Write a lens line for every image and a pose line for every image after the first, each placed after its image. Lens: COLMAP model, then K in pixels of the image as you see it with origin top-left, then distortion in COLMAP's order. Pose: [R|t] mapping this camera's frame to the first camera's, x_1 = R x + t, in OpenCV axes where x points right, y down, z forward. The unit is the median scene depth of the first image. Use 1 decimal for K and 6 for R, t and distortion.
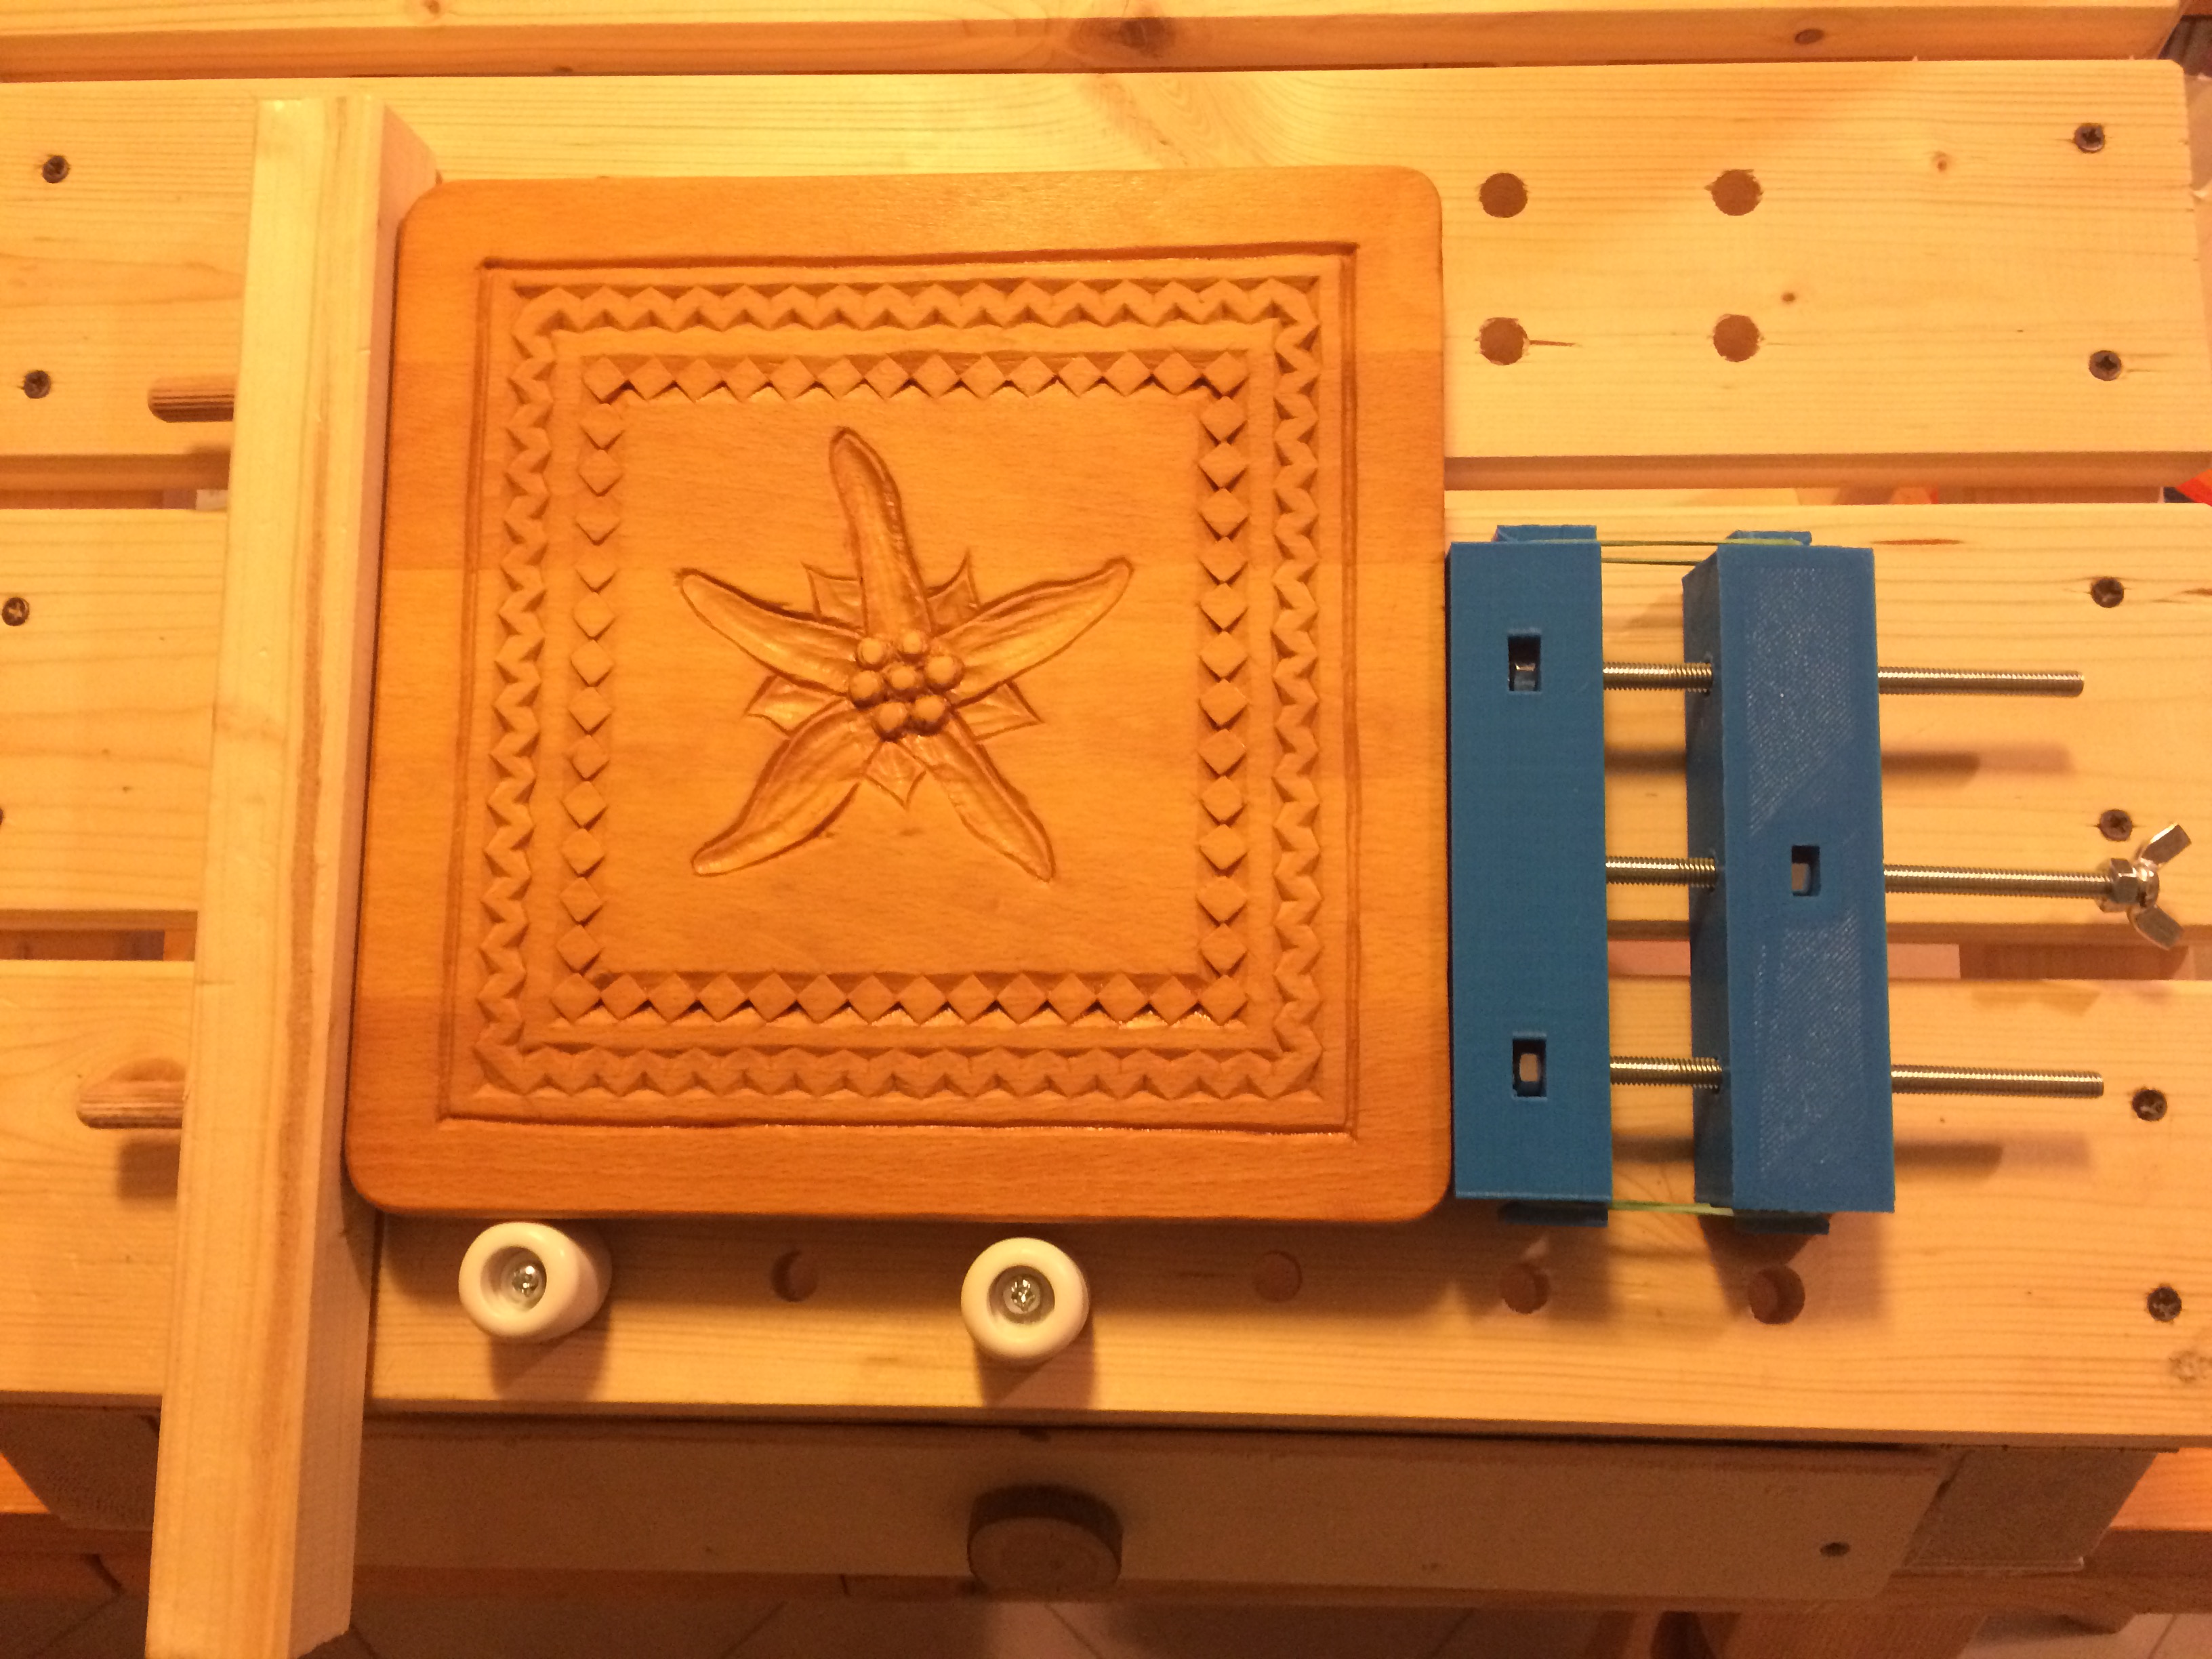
lens RADIAL K [[2069.2, 0, 1106.0], [0, 2069.2, 829.5], [0, 0, 1]] dist [0.064944, -0.140716]
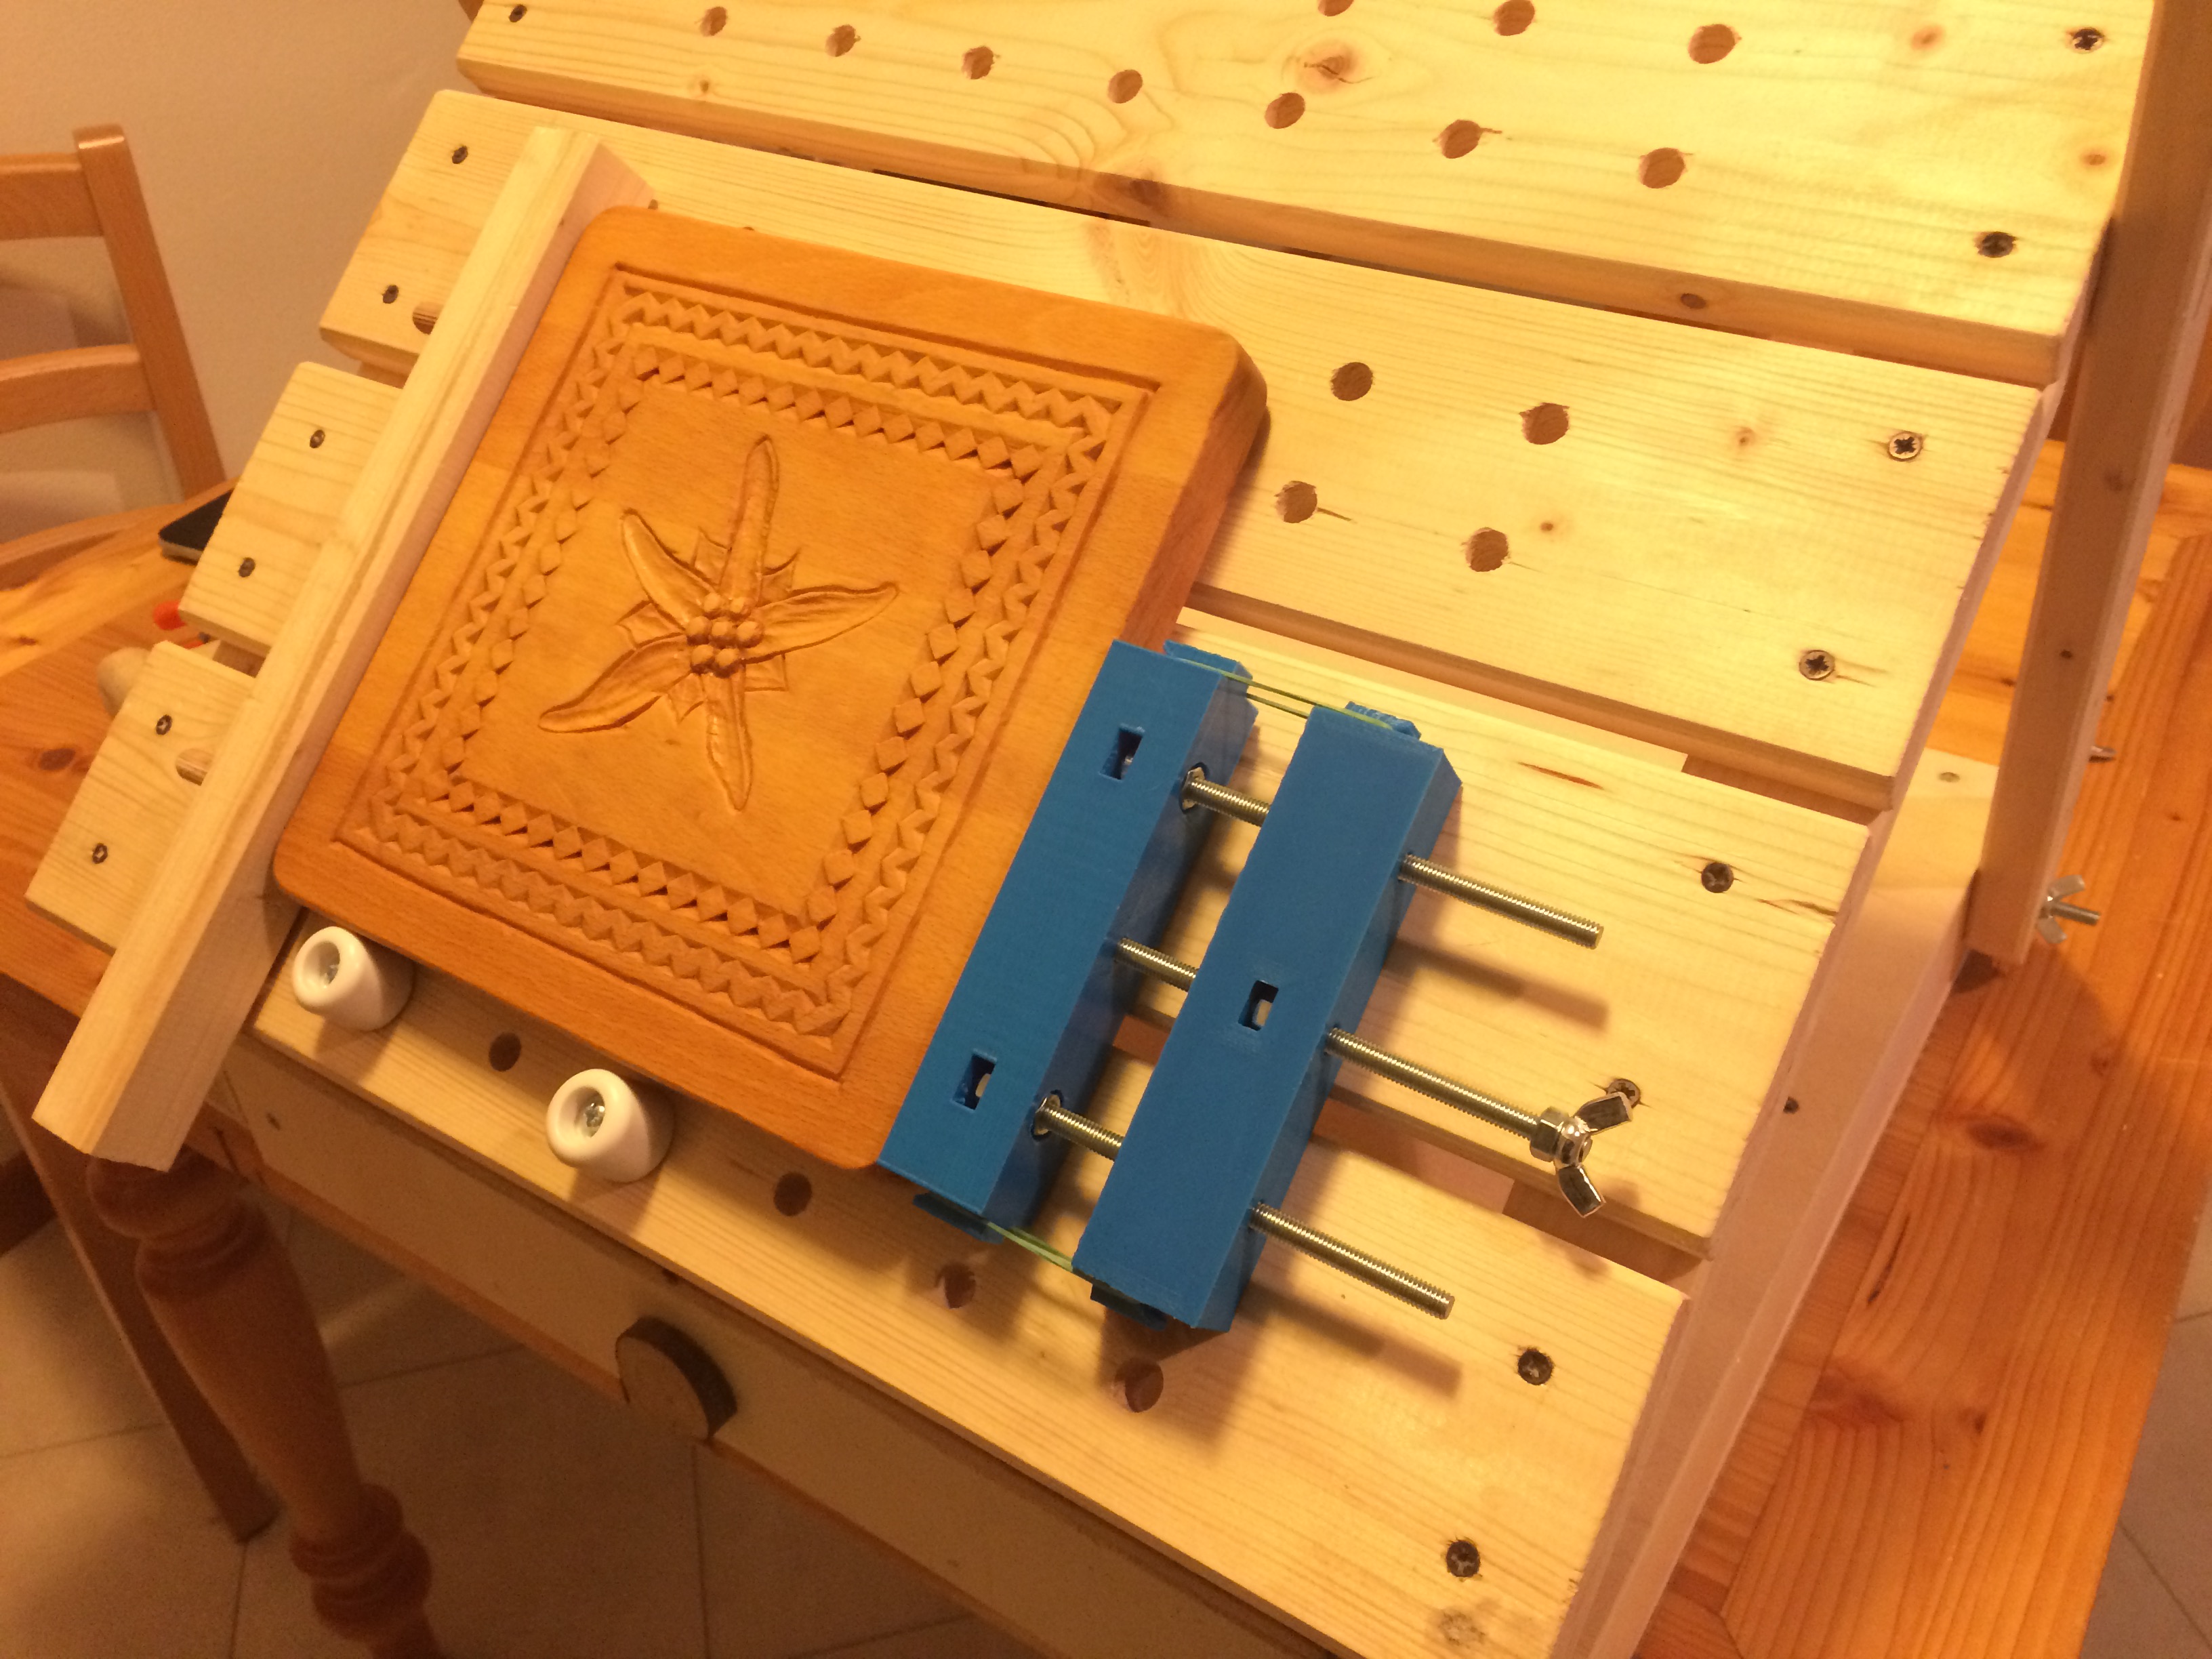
lens RADIAL K [[2069.2, 0, 1106.0], [0, 2069.2, 829.5], [0, 0, 1]] dist [0.064944, -0.140716]
pose [[0.838236, 0.302413, -0.453769, 0.702517], [-0.343422, 0.939143, -0.008506, -0.028392], [0.423582, 0.162964, 0.891079, -0.000358]]
